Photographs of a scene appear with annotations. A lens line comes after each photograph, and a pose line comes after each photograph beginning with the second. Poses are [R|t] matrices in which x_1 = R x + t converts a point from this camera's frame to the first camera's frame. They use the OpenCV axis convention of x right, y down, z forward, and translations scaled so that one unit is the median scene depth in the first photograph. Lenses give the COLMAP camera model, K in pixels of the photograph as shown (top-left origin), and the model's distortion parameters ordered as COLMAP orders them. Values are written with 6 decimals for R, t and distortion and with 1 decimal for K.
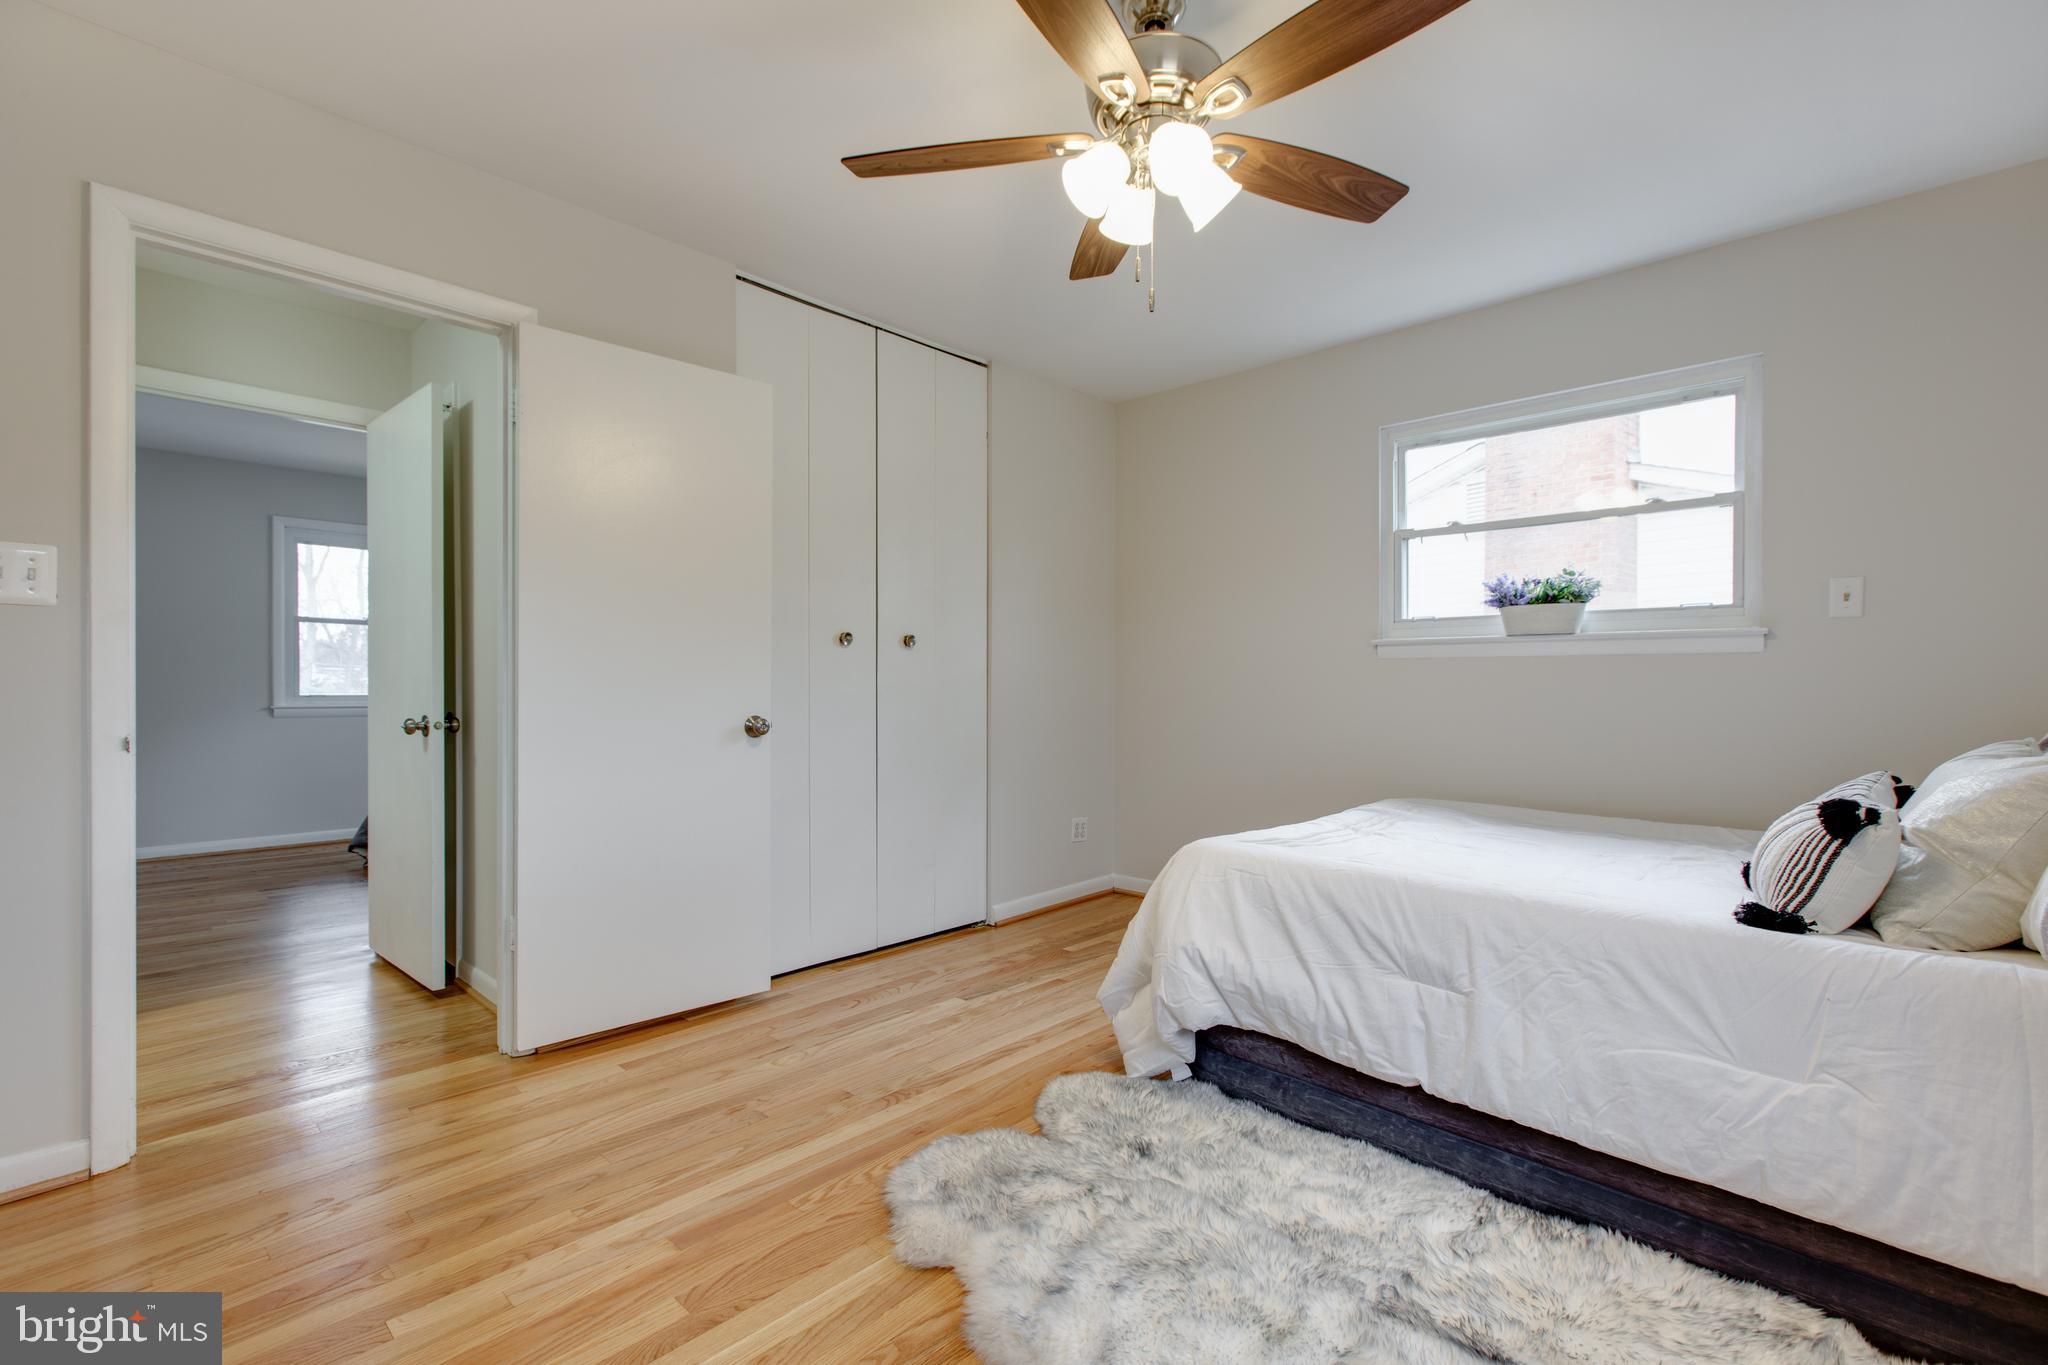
lens RADIAL K [[938.1, 0, 975.4], [0, 938.1, 687.5], [0, 0, 1]] dist [-0.006450, 0.001567]
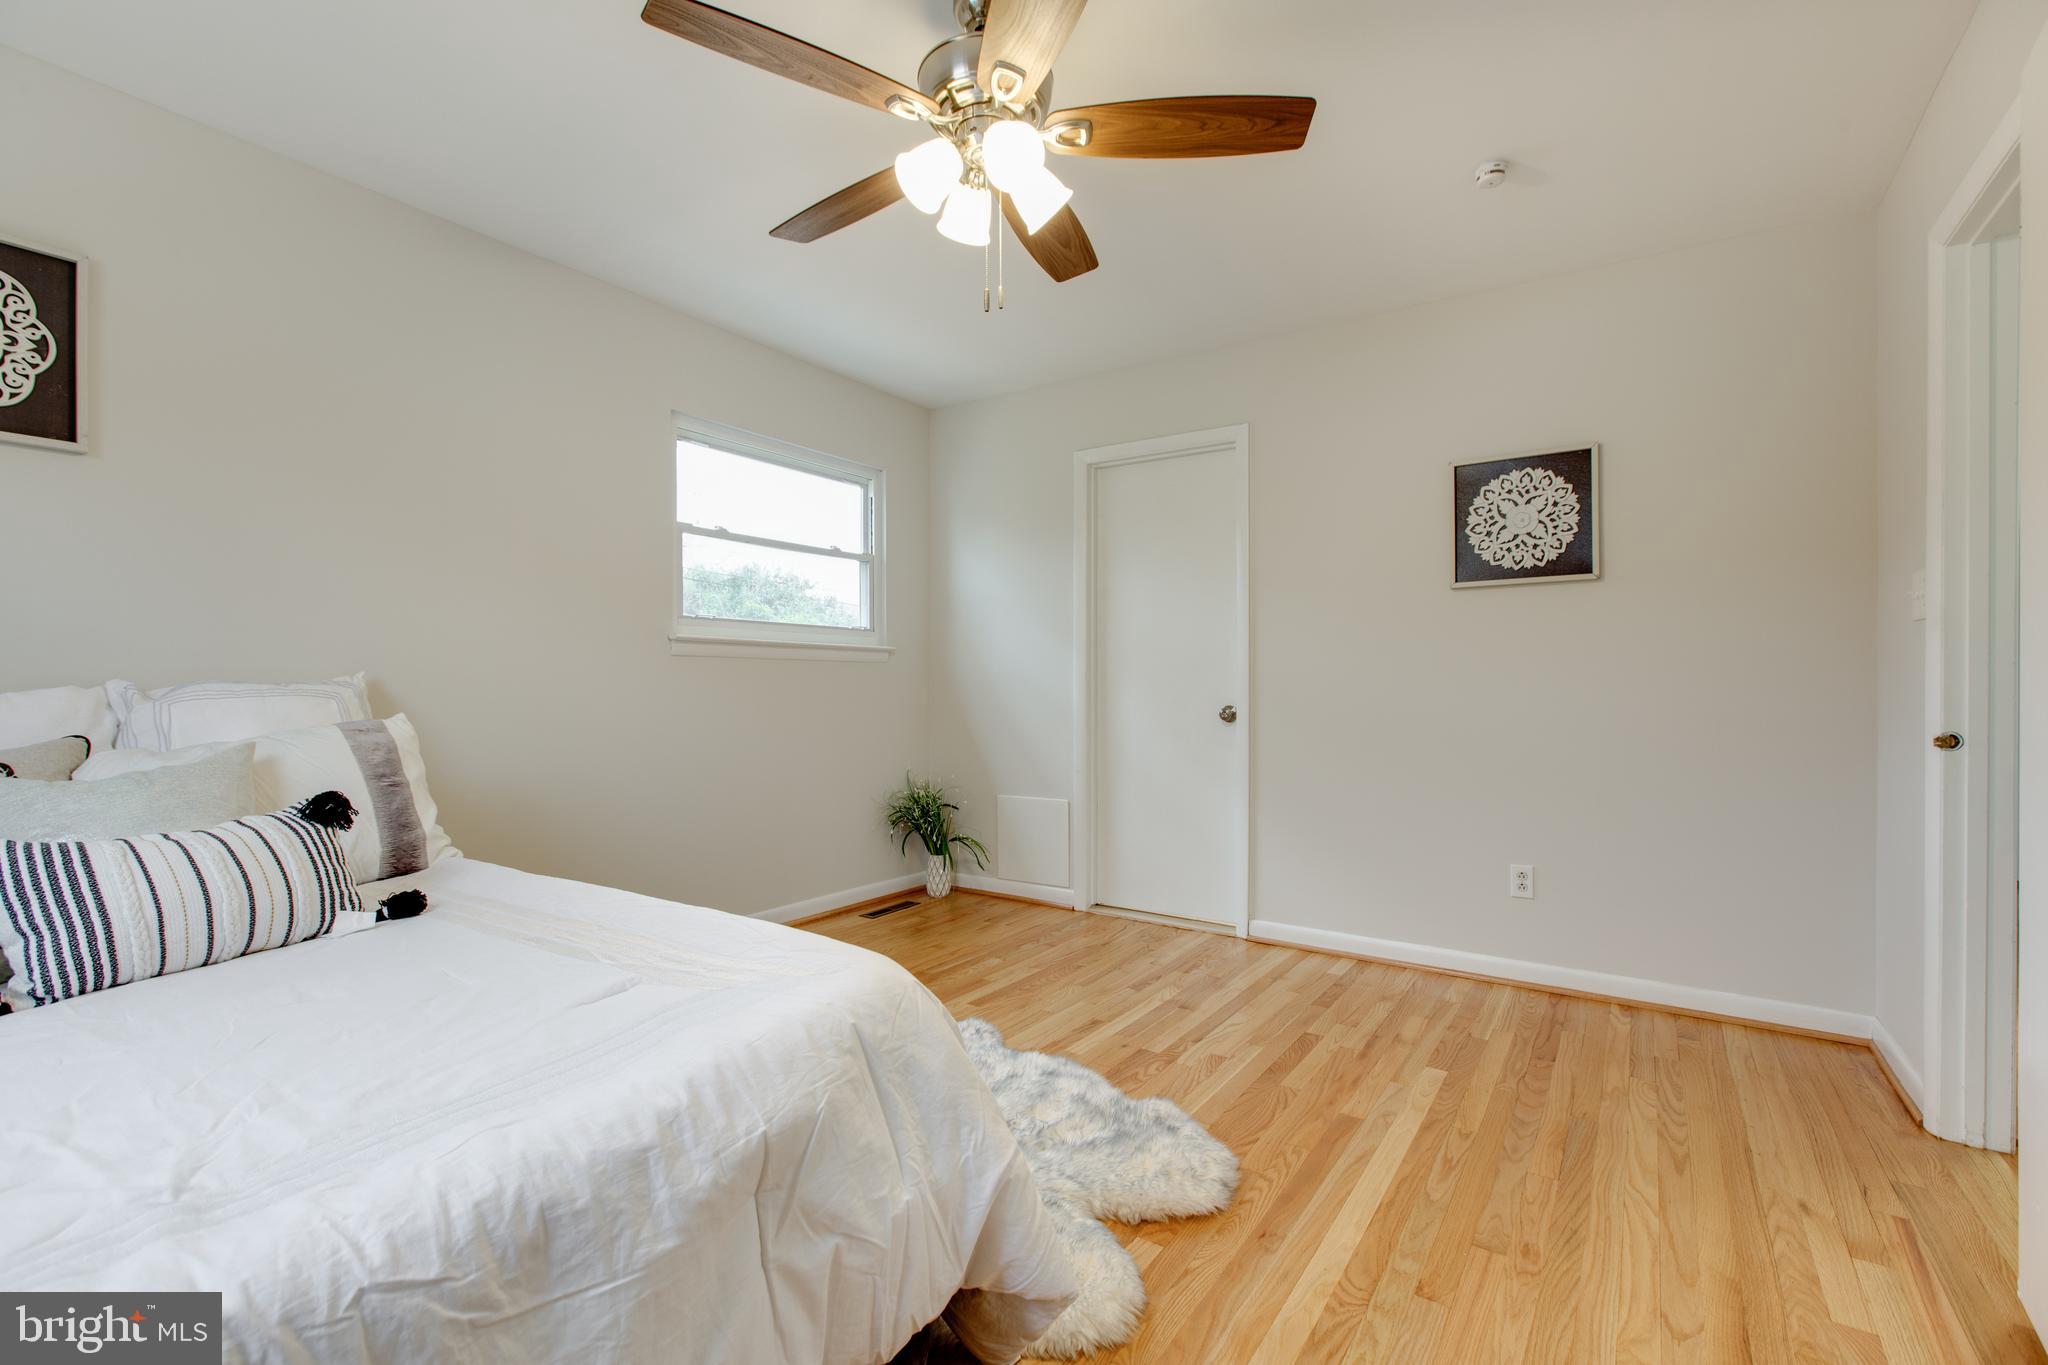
lens RADIAL K [[878.3, 0, 1023.9], [0, 878.3, 688.4], [0, 0, 1]] dist [0.000340, 0.000046]
pose [[-0.980435, 0.007382, -0.196705, 0.316492], [0.006431, 0.999964, 0.005472, -0.006849], [0.196738, 0.004100, -0.980448, 1.853798]]
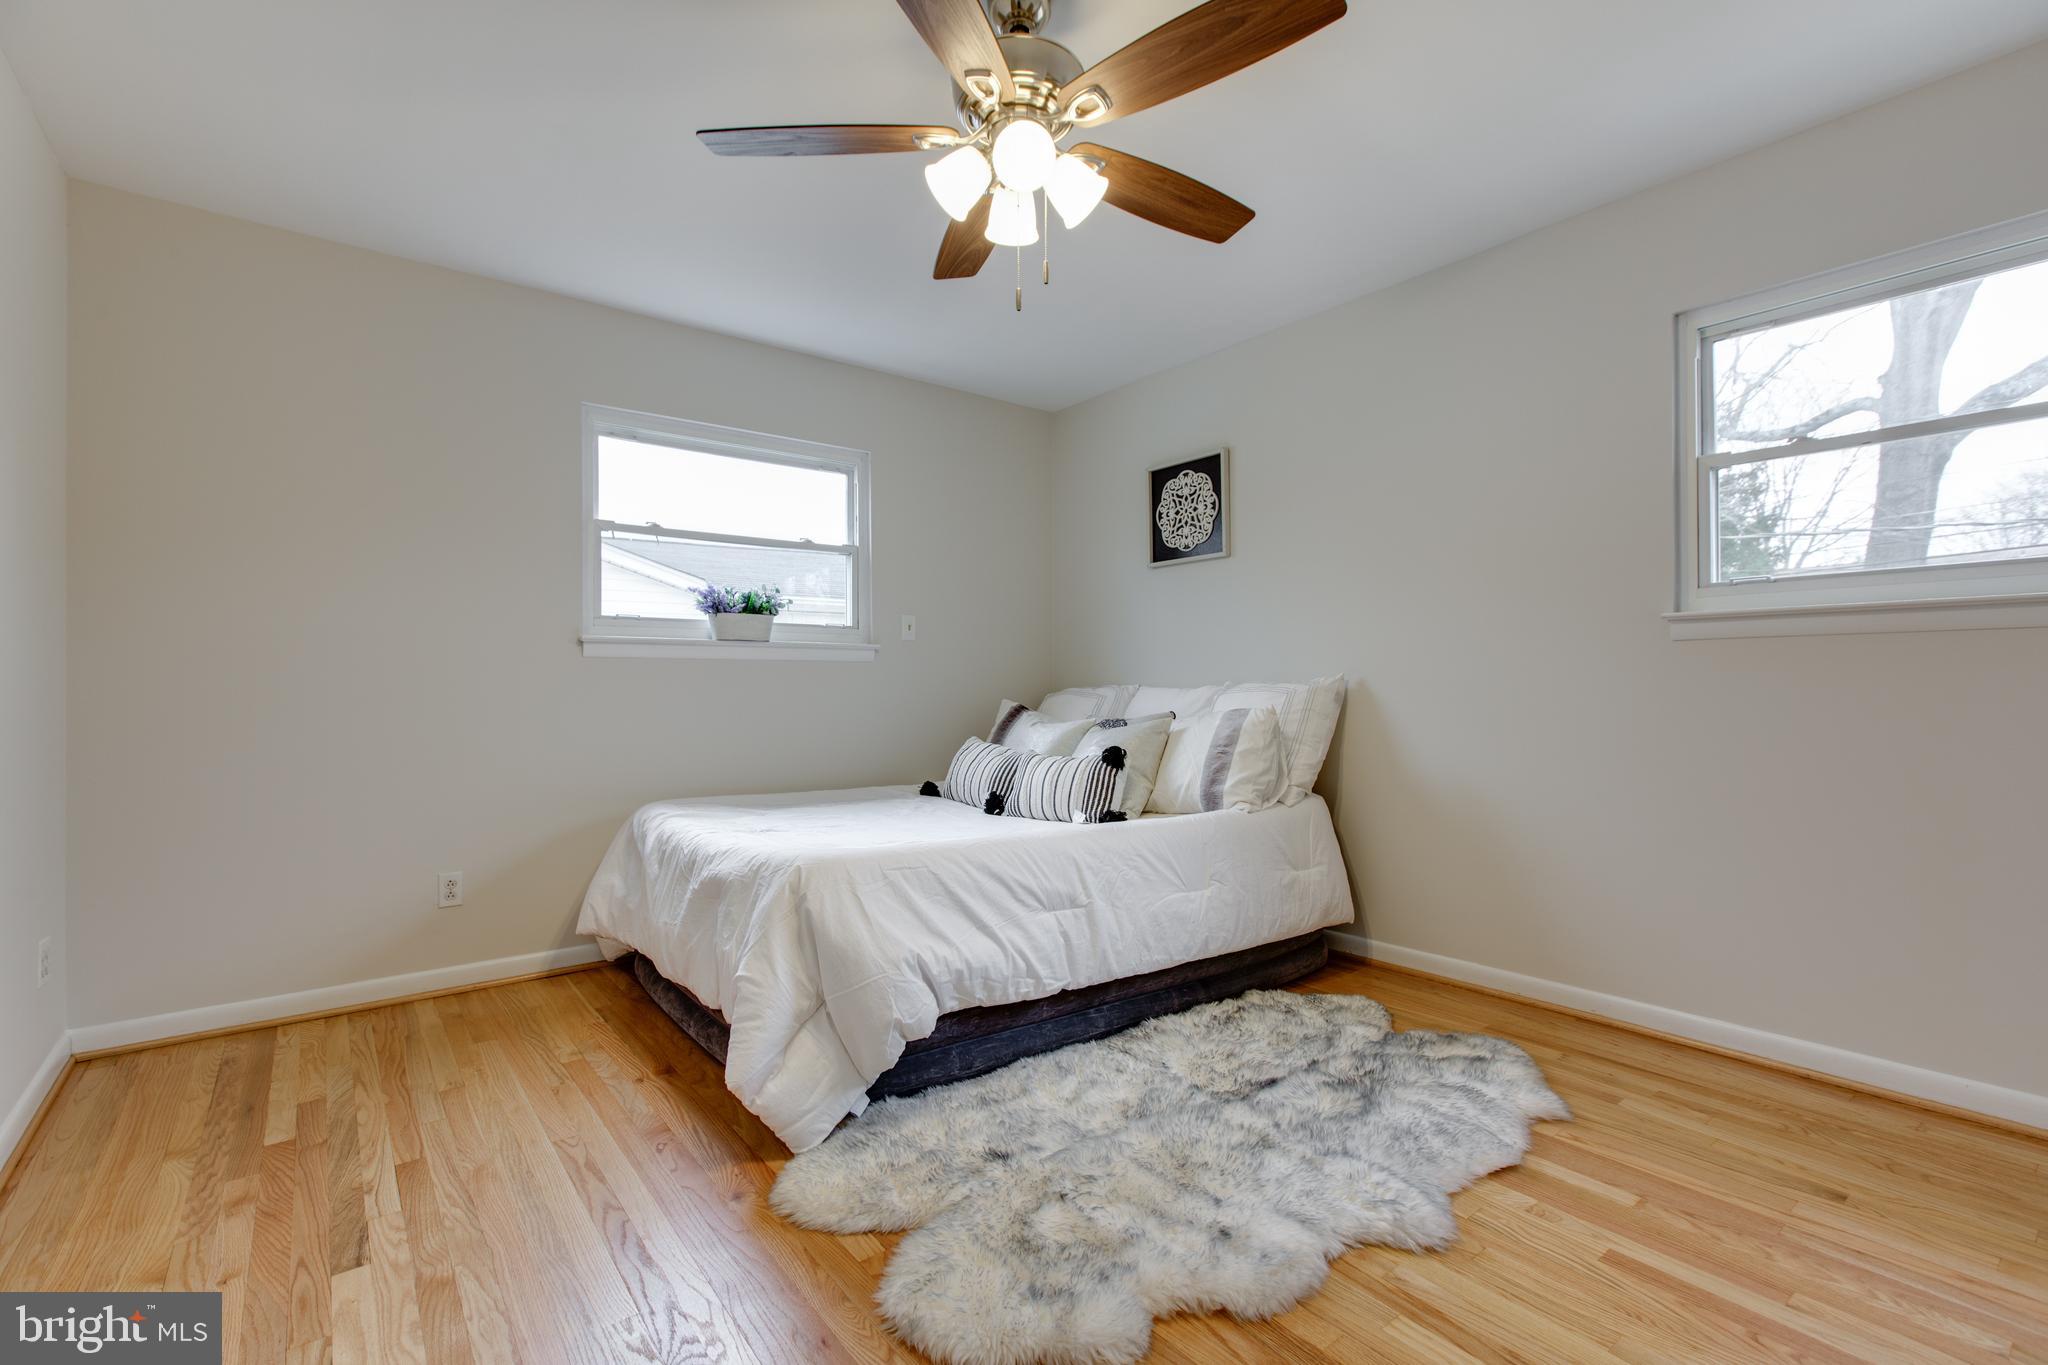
lens RADIAL K [[930.4, 0, 1052.4], [0, 930.4, 685.6], [0, 0, 1]] dist [-0.000865, -0.000236]
pose [[0.086821, -0.002807, 0.996220, -0.777880], [0.005757, 0.999981, 0.002316, -0.003374], [-0.996207, 0.005535, 0.086836, 0.840801]]
